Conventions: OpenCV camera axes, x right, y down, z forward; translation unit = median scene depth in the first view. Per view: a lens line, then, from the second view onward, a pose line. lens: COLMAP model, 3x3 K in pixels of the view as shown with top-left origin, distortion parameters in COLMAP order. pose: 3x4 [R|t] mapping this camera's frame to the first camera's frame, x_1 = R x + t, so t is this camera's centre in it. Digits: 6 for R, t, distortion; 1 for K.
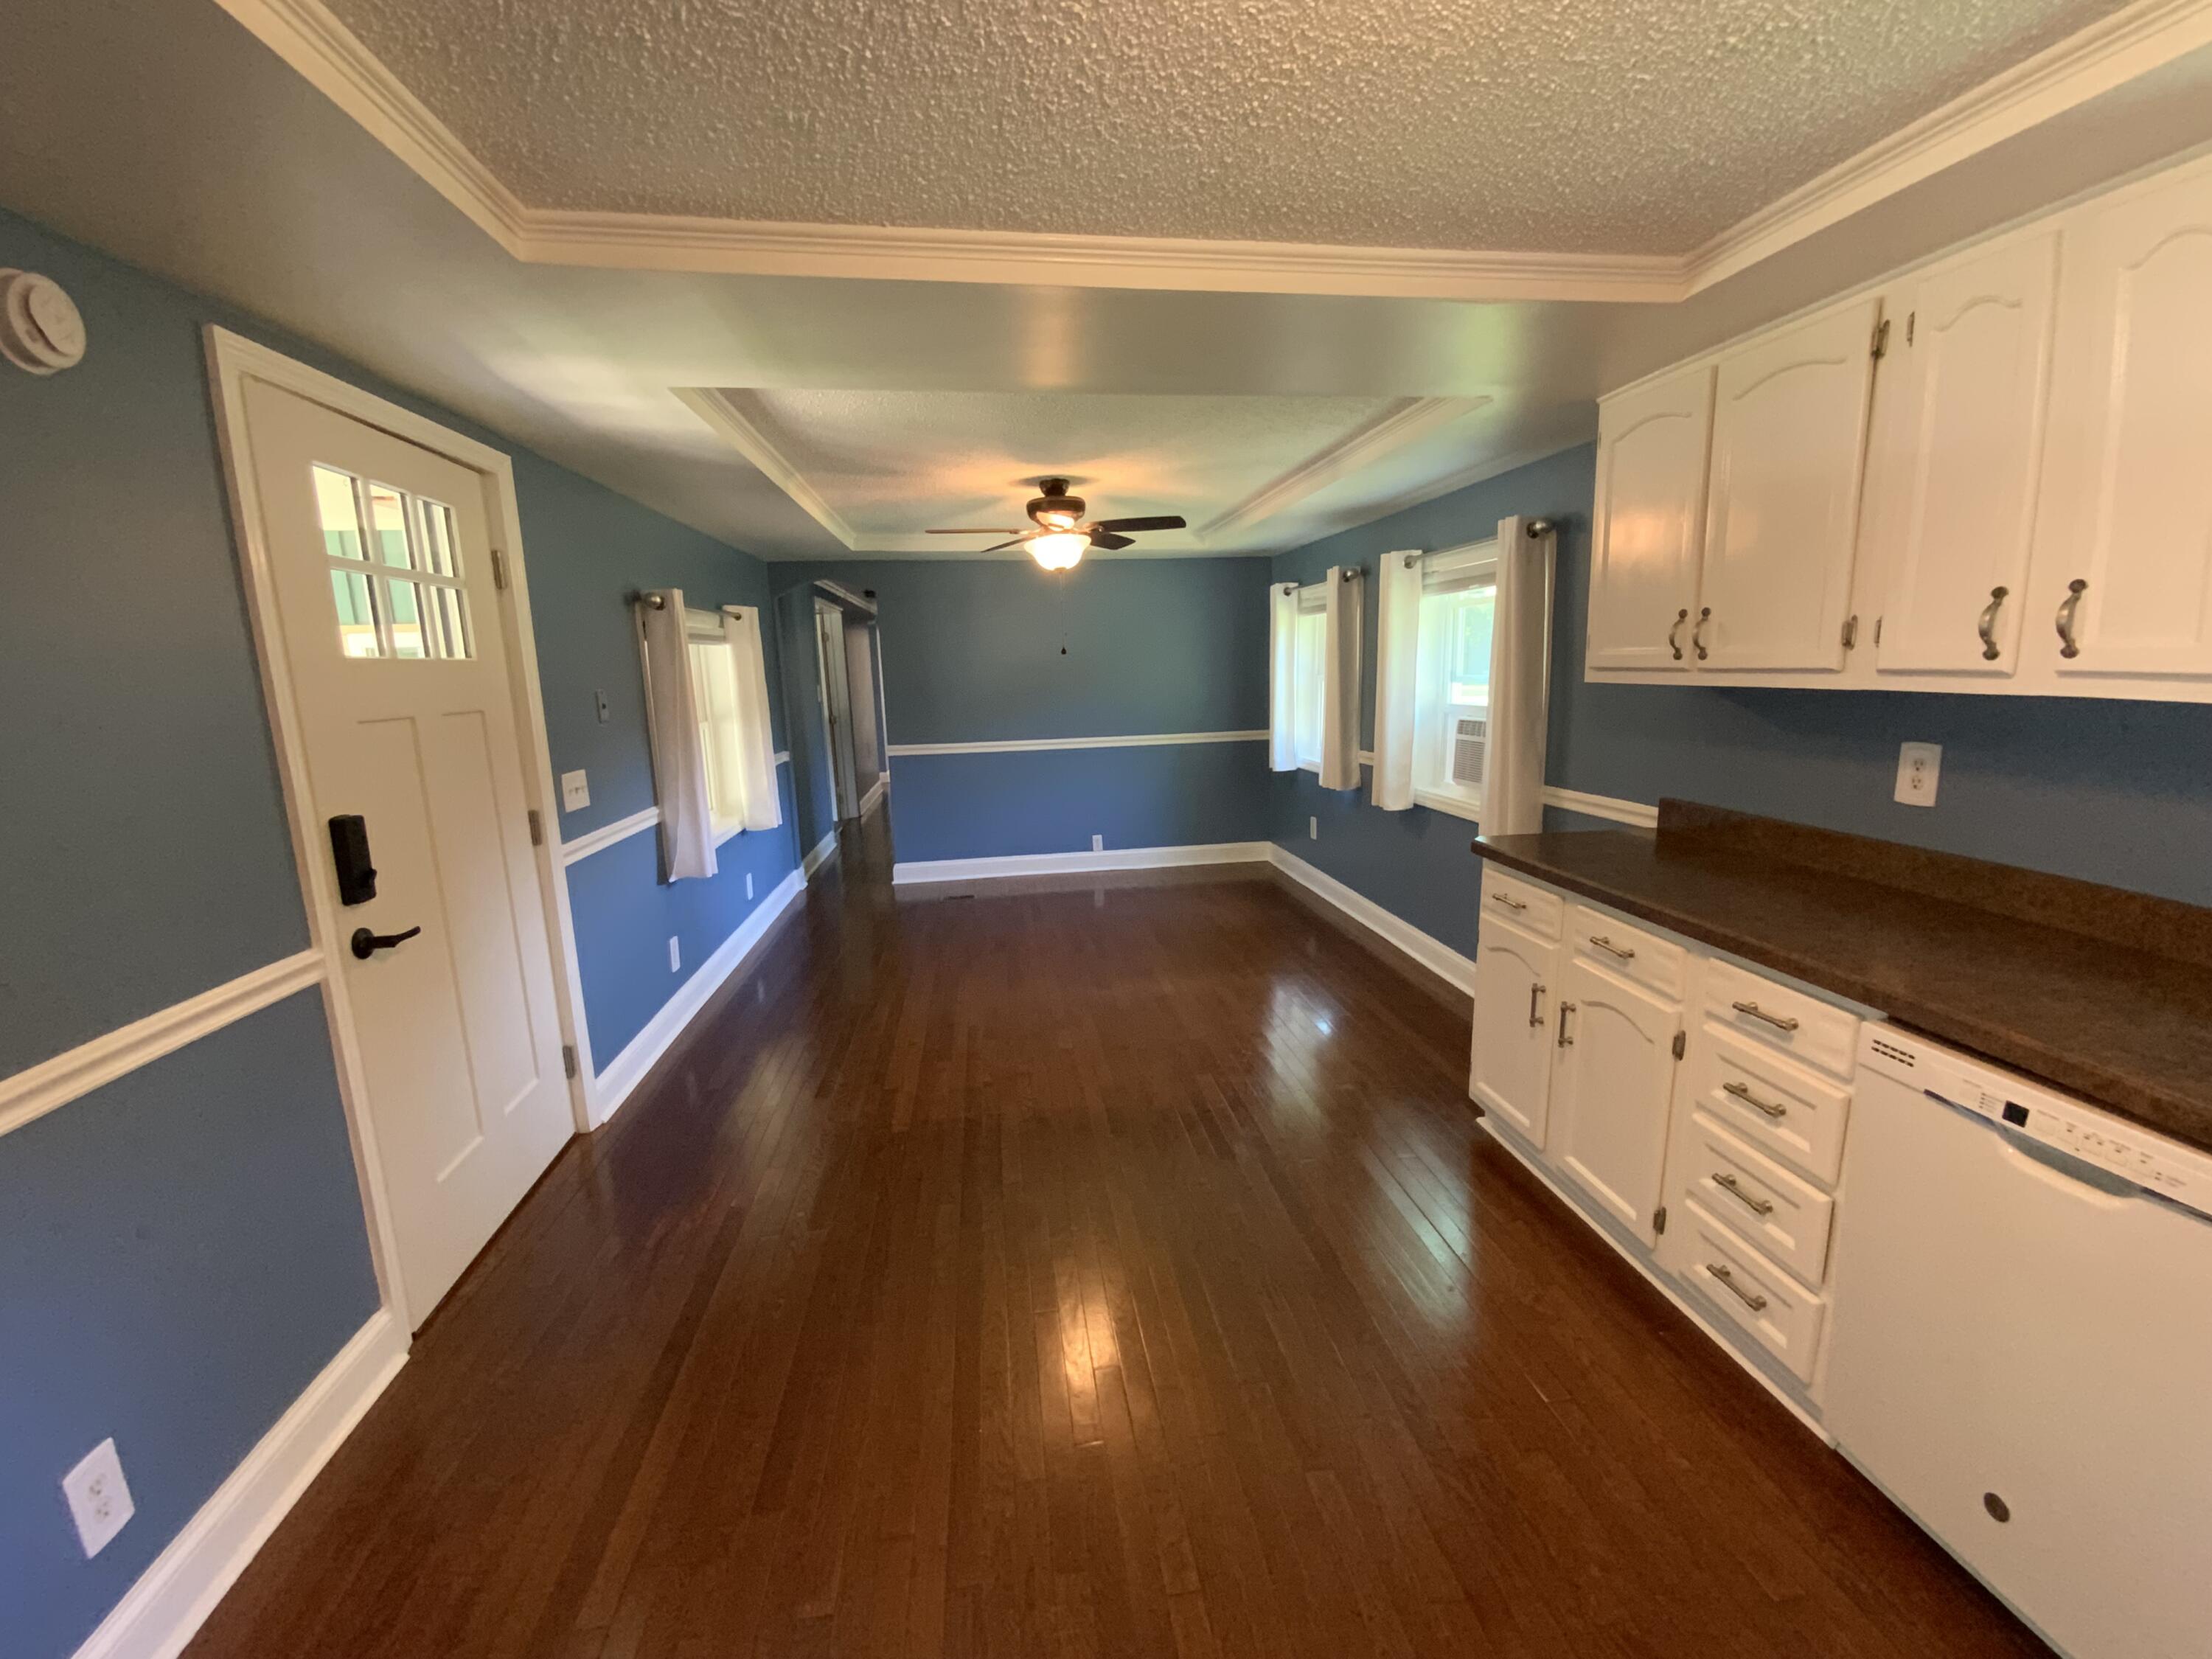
lens RADIAL K [[897.7, 0, 1123.2], [0, 897.7, 830.3], [0, 0, 1]] dist [0.036018, -0.026418]
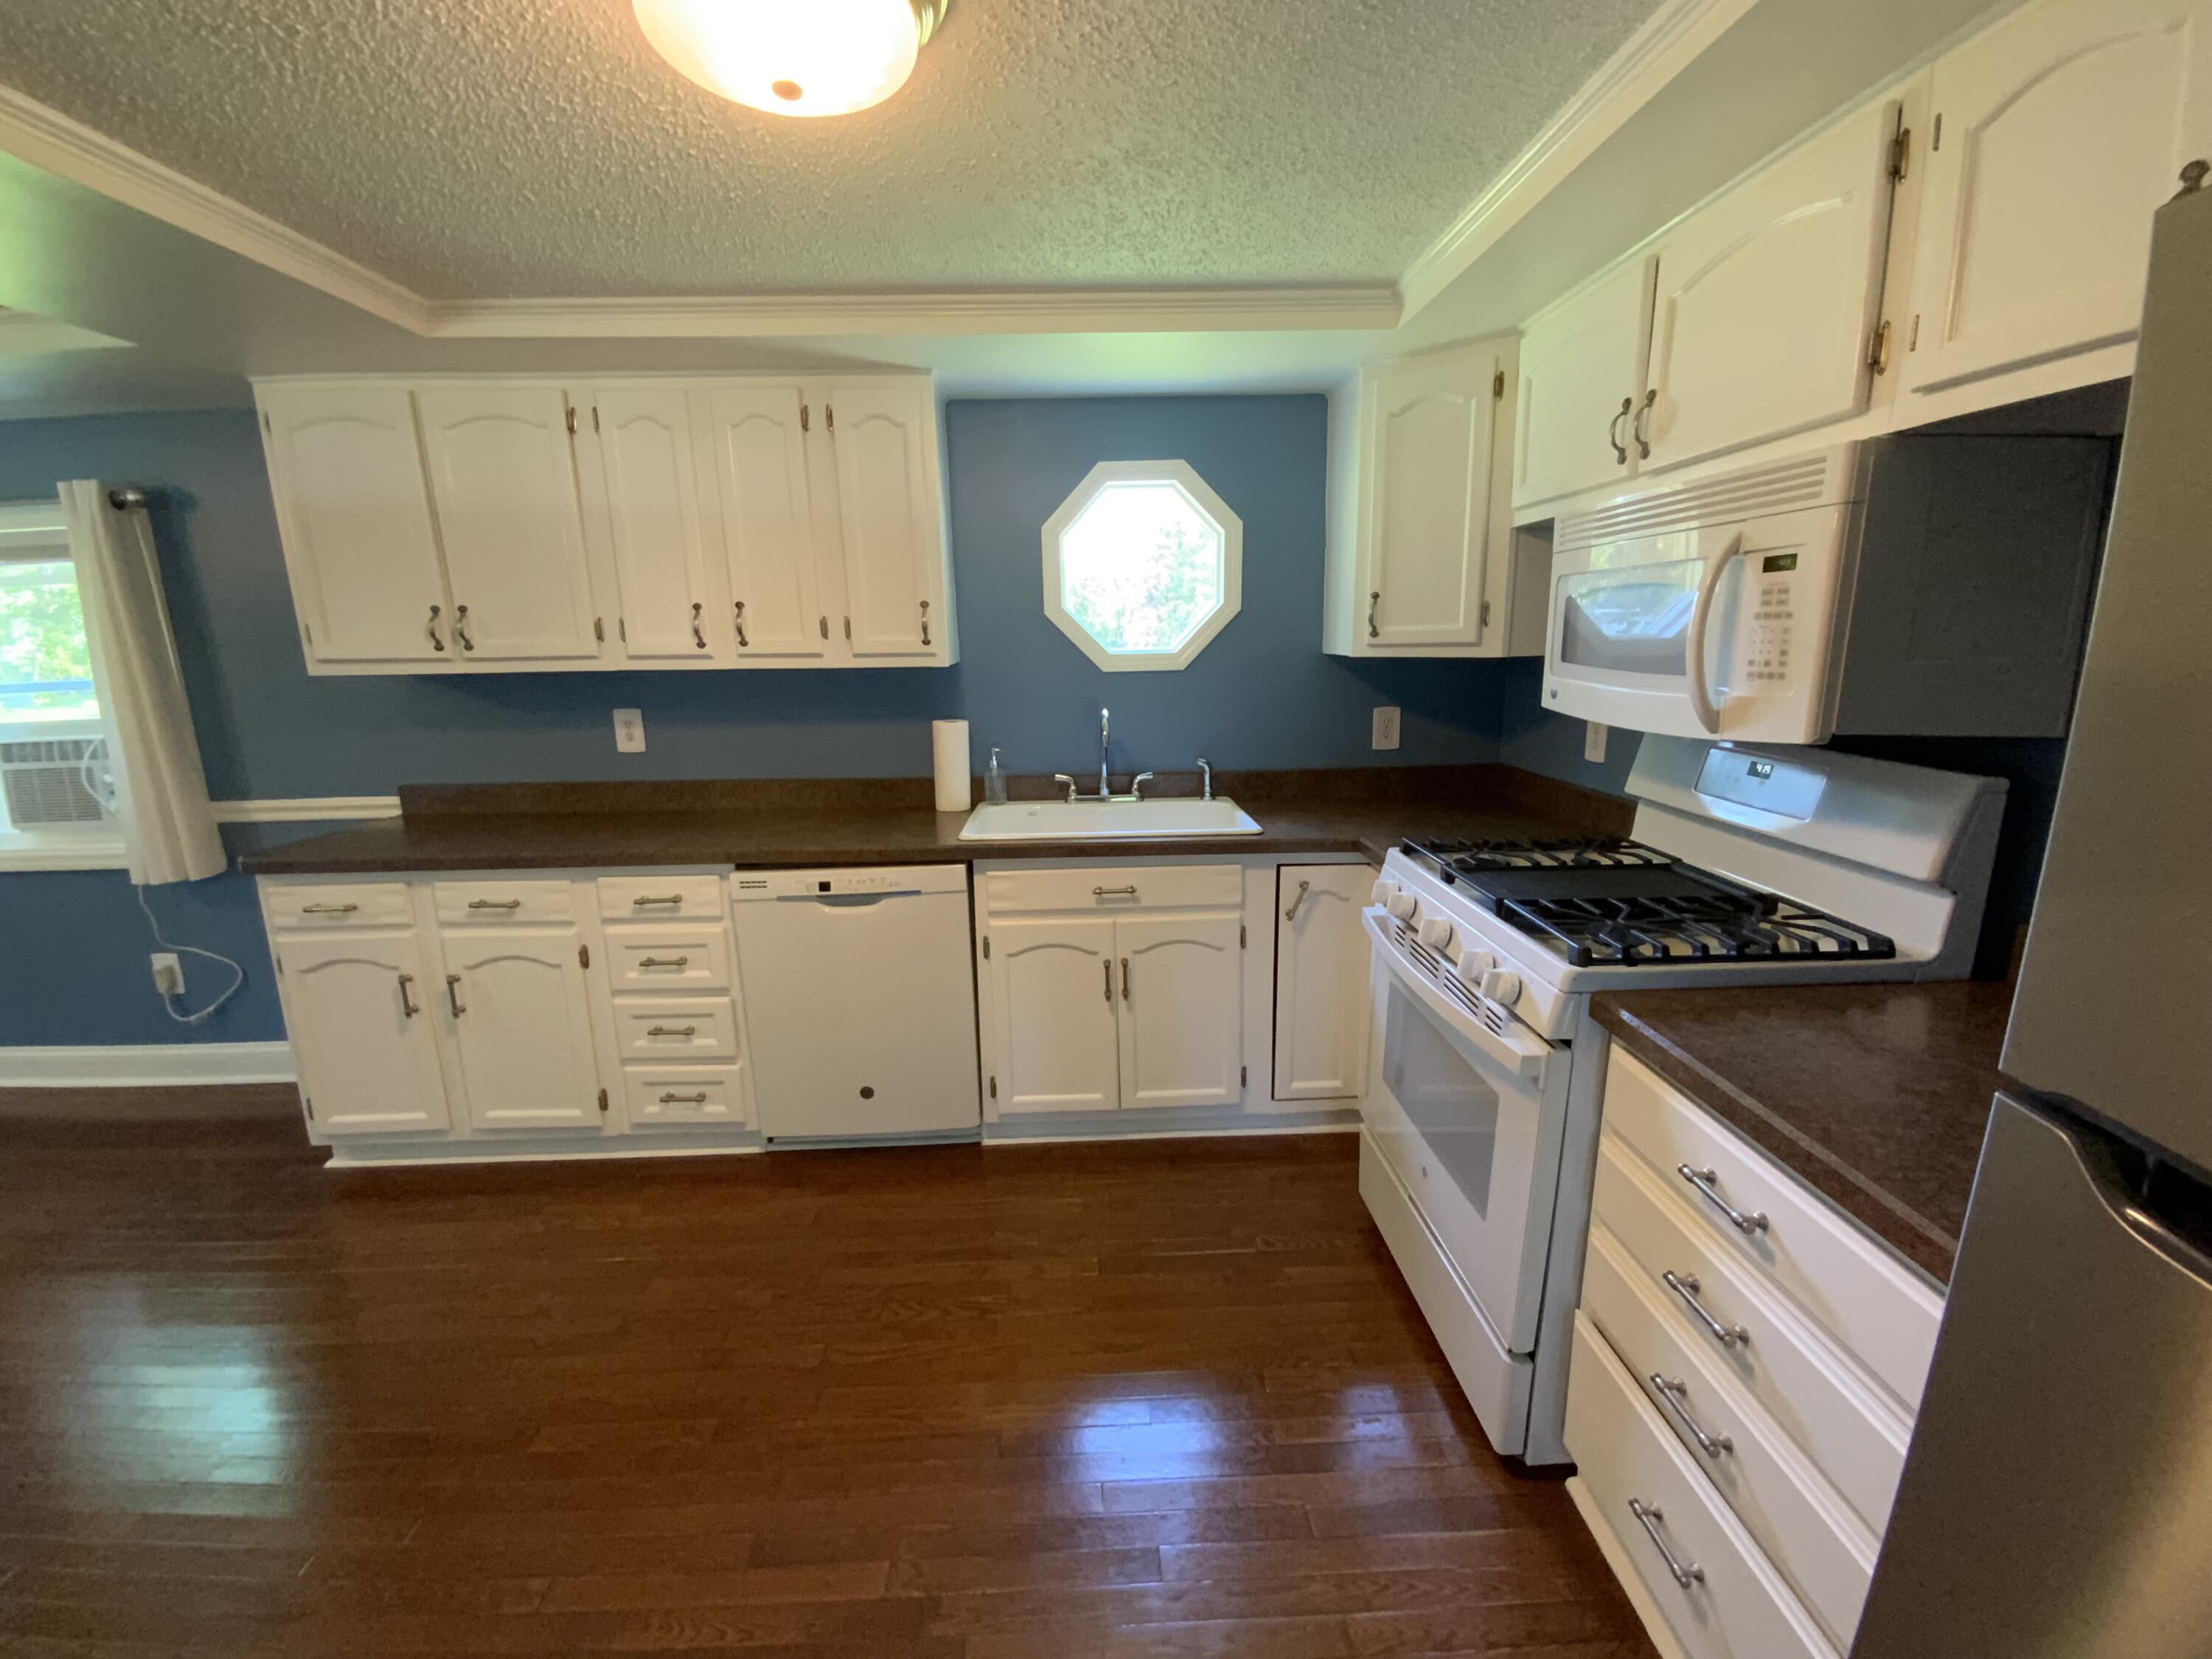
lens RADIAL K [[887.1, 0, 1106.0], [0, 887.1, 829.5], [0, 0, 1]] dist [-0.001849, -0.009475]
pose [[0.102894, -0.183254, 0.977666, -0.437856], [0.192772, 0.967922, 0.161139, 0.008720], [-0.975834, 0.171887, 0.134920, 0.097273]]
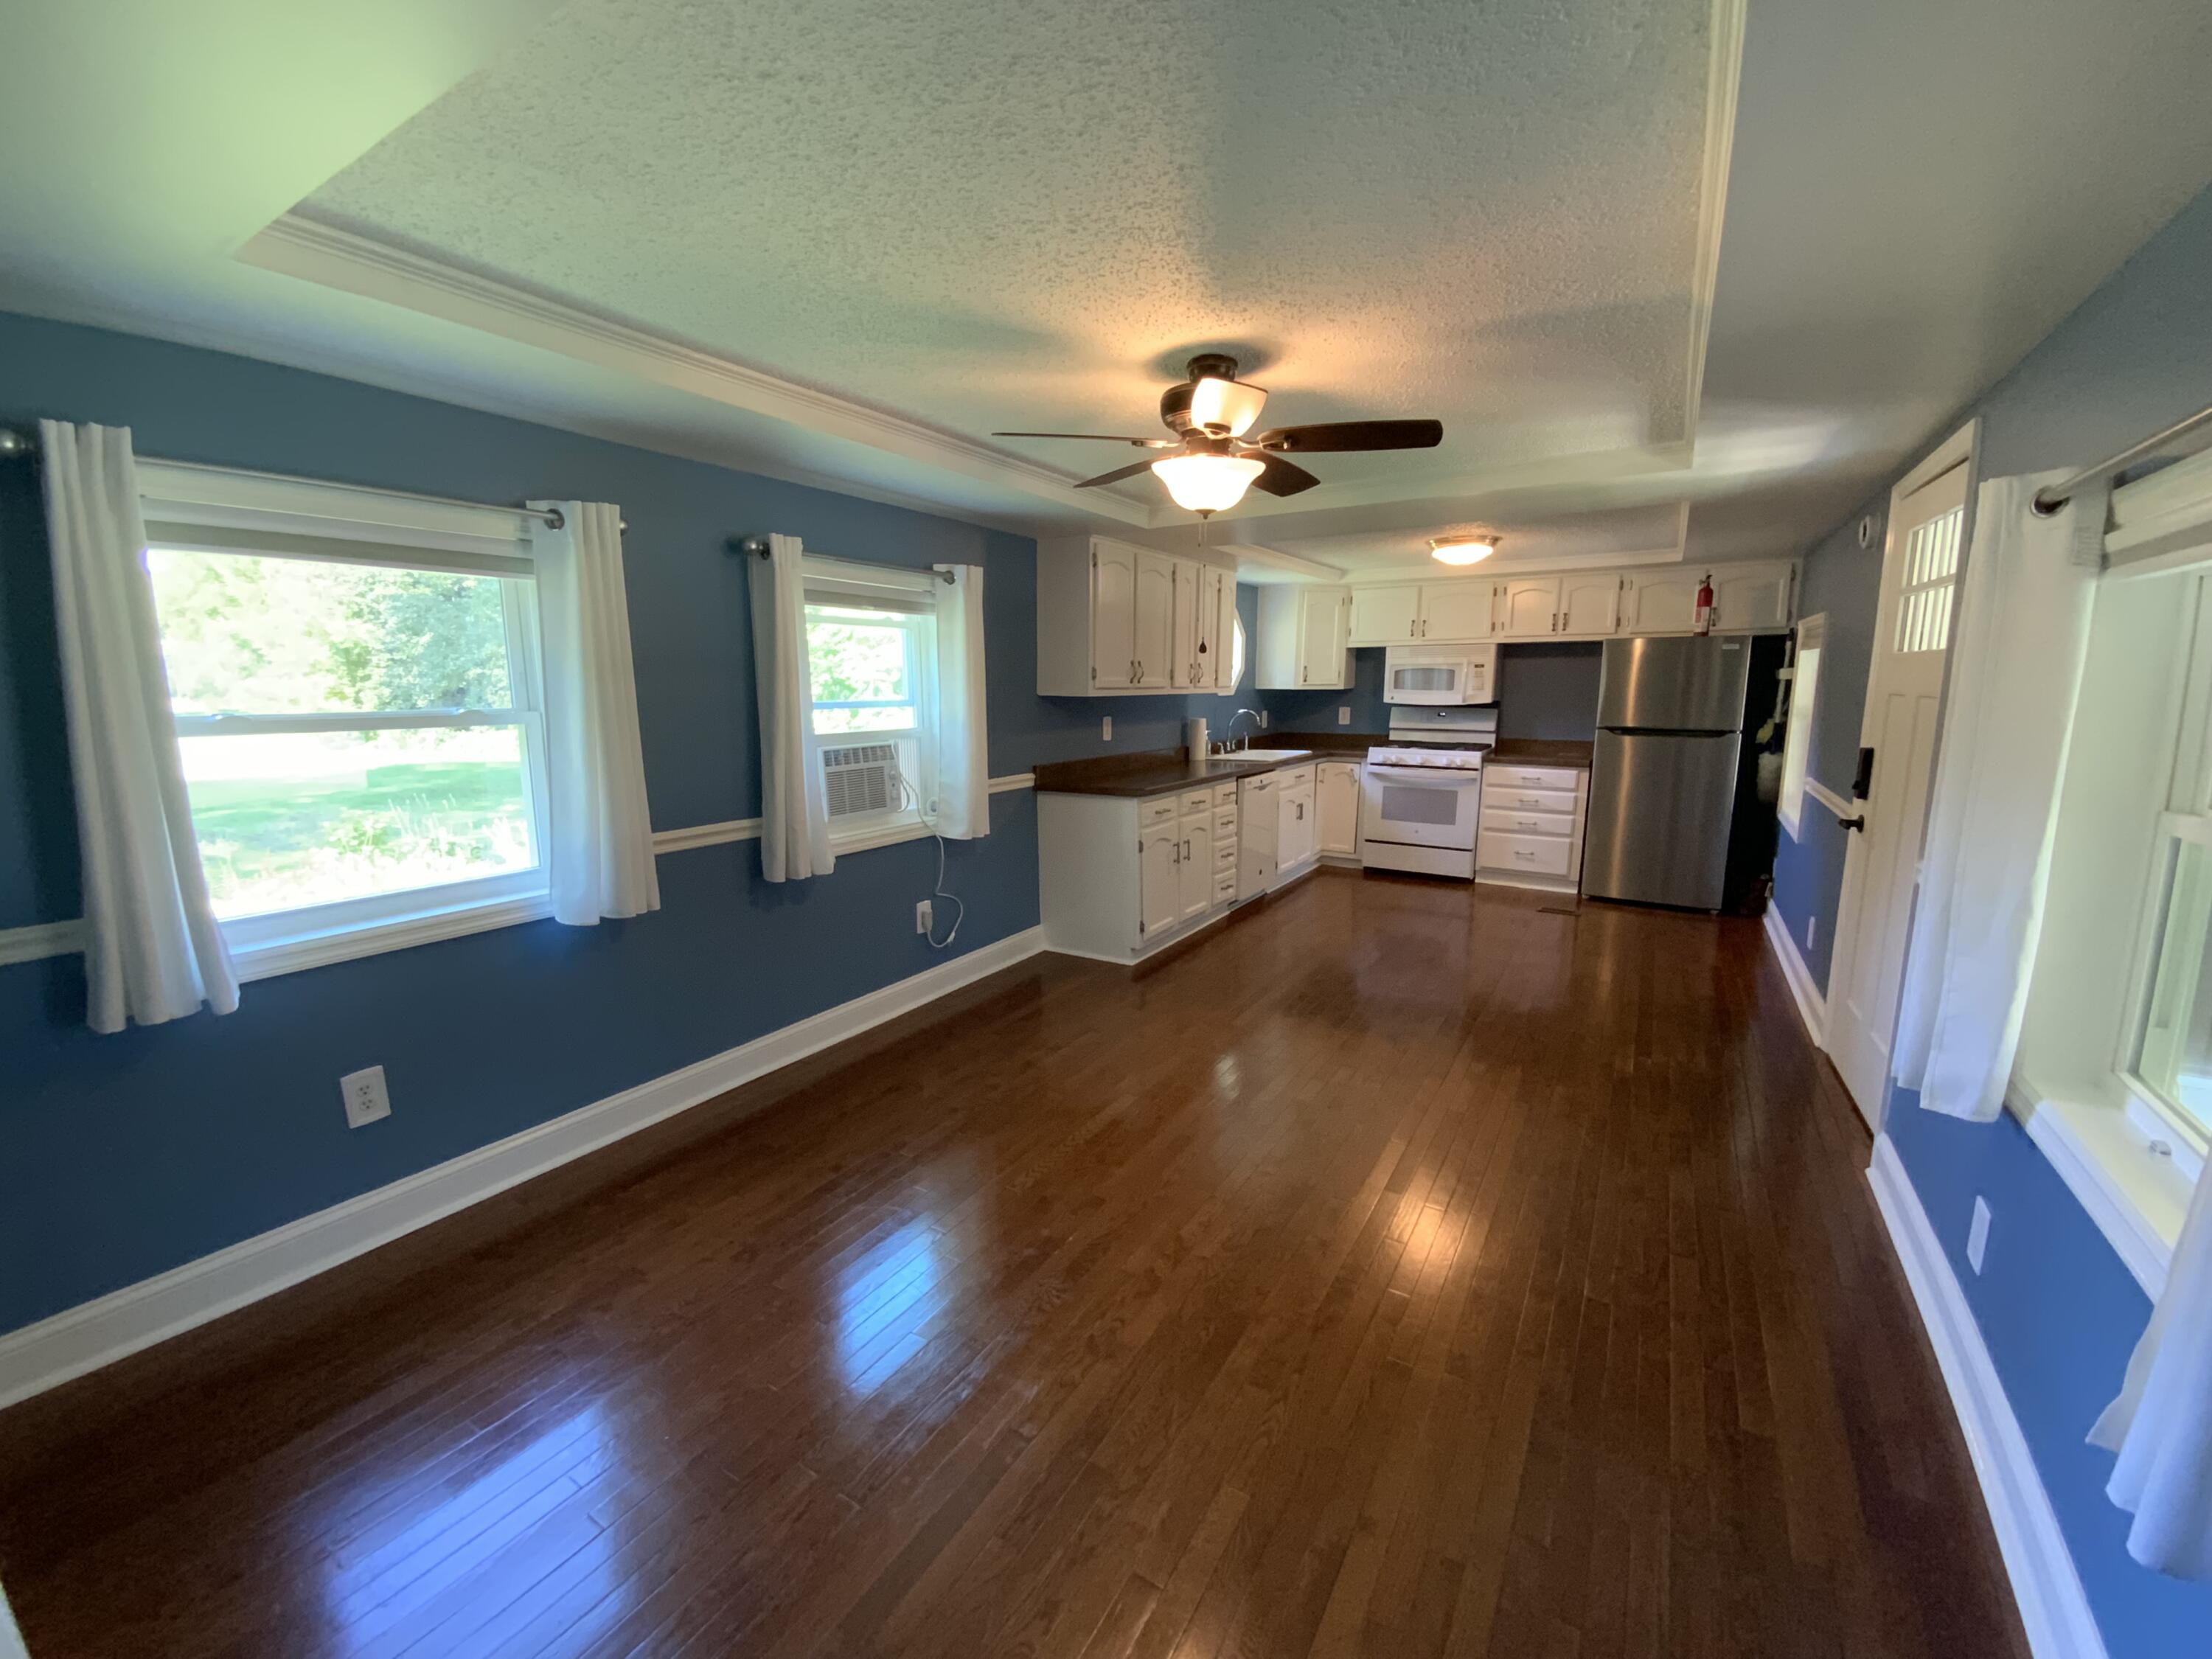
lens RADIAL K [[884.9, 0, 1102.2], [0, 884.9, 833.9], [0, 0, 1]] dist [0.036485, -0.021967]
pose [[-0.759207, -0.076176, 0.646376, -0.785835], [0.145800, 0.947982, 0.282972, -0.489785], [-0.634308, 0.309076, -0.708608, 2.850907]]
